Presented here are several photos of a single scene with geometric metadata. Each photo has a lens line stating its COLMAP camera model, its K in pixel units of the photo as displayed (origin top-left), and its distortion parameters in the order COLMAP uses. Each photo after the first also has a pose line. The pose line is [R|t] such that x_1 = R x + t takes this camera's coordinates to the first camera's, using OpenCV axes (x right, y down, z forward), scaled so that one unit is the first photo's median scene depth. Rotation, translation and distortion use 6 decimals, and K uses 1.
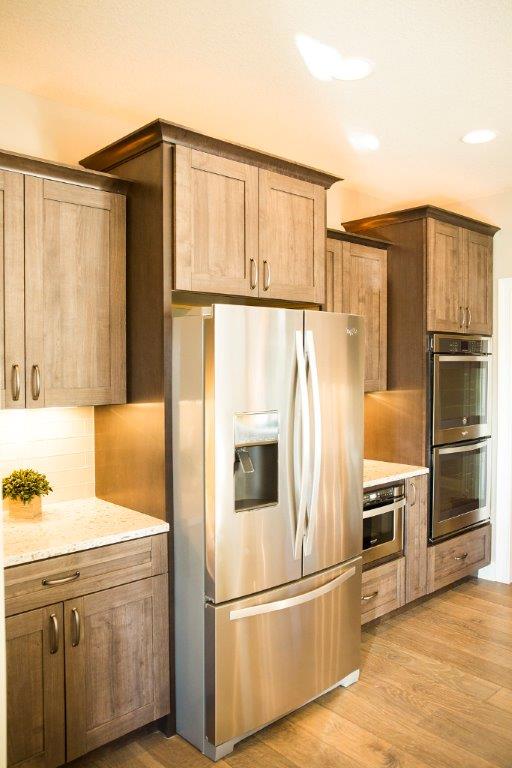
lens RADIAL K [[610.1, 0, 254.2], [0, 610.1, 384.0], [0, 0, 1]] dist [-0.050585, 0.003530]
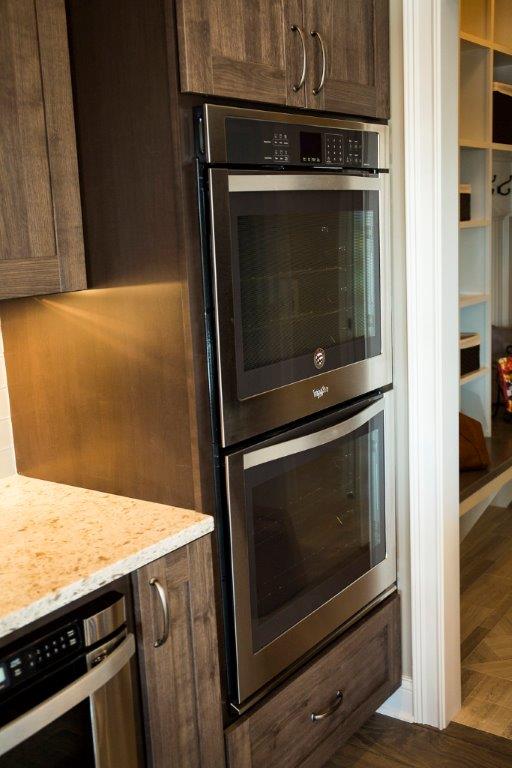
lens RADIAL K [[851.0, 0, 259.9], [0, 851.0, 382.7], [0, 0, 1]] dist [-0.033435, 0.000000]
pose [[0.977798, -0.081599, 0.193011, 0.220687], [0.050387, 0.985598, 0.161421, -0.008844], [-0.203403, -0.148112, 0.967828, 0.532612]]
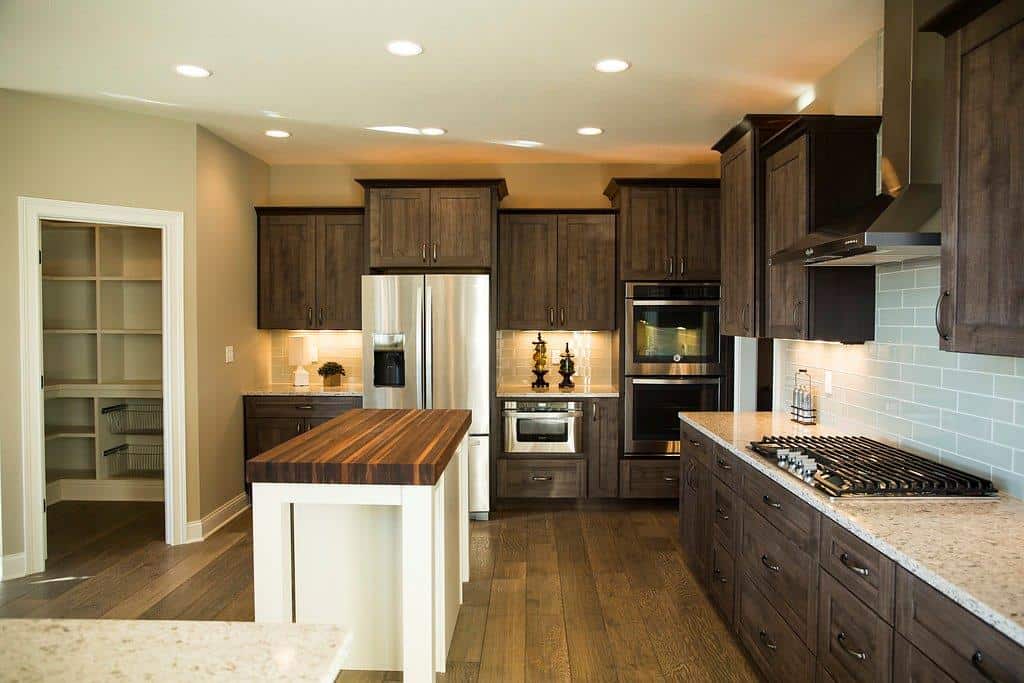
lens RADIAL K [[740.5, 0, 512.2], [0, 740.5, 344.3], [0, 0, 1]] dist [-0.067040, 0.007029]
pose [[0.726397, 0.022741, -0.686899, 1.111540], [-0.026291, 0.999640, 0.005292, 0.037753], [0.686772, 0.014215, 0.726734, -0.215513]]
